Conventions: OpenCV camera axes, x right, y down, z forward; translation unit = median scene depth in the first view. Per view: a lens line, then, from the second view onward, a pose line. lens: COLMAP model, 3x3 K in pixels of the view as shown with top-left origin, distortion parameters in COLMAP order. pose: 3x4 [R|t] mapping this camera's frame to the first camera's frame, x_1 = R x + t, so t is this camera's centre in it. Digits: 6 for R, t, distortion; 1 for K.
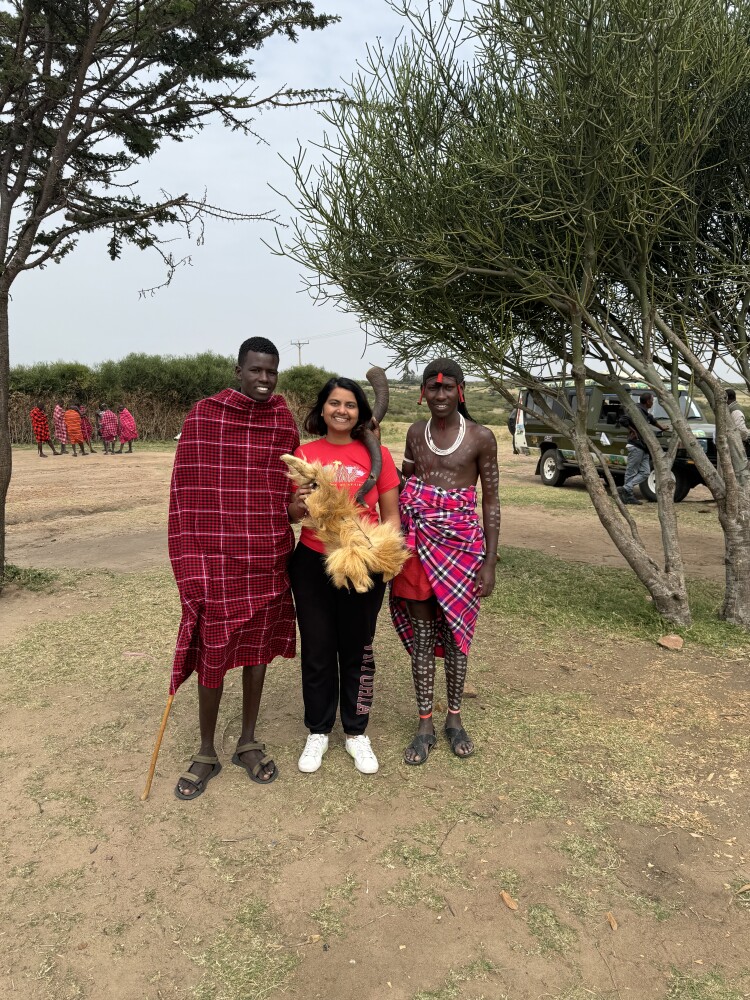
lens RADIAL K [[698.3, 0, 375.0], [0, 698.3, 500.0], [0, 0, 1]] dist [0.052191, -0.069881]
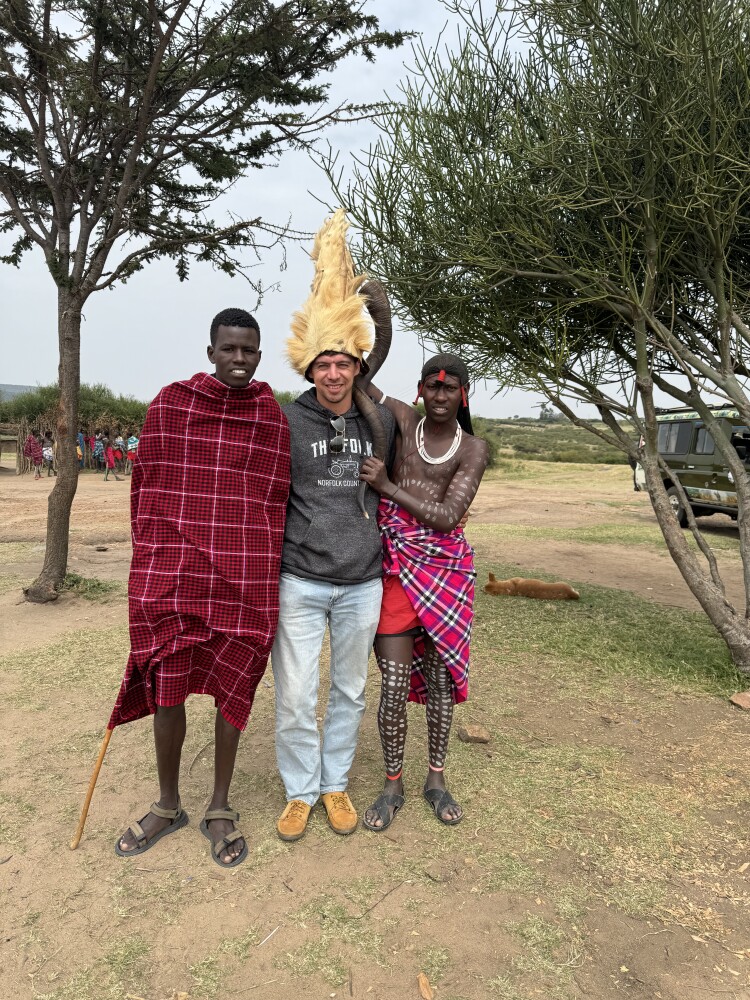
lens RADIAL K [[703.0, 0, 374.2], [0, 703.0, 506.5], [0, 0, 1]] dist [0.001992, -0.003962]
pose [[0.981438, 0.031767, -0.189128, 0.130835], [-0.040192, 0.998355, -0.040879, 0.021652], [0.187519, 0.047722, 0.981101, 0.076681]]
